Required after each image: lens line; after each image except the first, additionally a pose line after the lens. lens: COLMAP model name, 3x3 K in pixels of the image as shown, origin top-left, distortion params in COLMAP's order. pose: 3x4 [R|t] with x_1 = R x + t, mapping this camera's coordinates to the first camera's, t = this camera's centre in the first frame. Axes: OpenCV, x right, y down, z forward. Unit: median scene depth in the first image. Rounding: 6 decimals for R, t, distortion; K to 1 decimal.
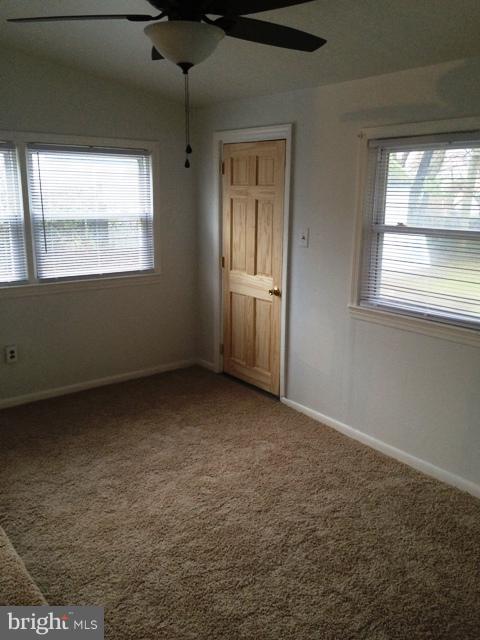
lens RADIAL K [[548.1, 0, 239.8], [0, 548.1, 323.6], [0, 0, 1]] dist [0.069274, -0.106537]
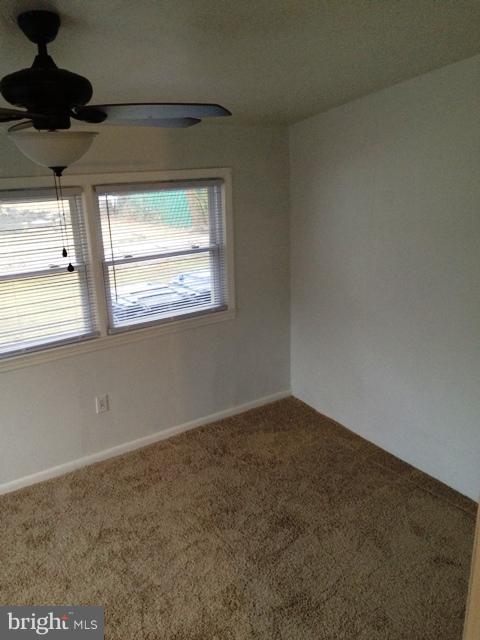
lens RADIAL K [[548.1, 0, 239.8], [0, 548.1, 319.5], [0, 0, 1]] dist [0.069274, -0.106537]
pose [[0.058827, -0.307946, 0.949583, -0.984677], [0.271741, 0.920249, 0.281599, -0.389954], [-0.960571, 0.241475, 0.137818, 0.605155]]
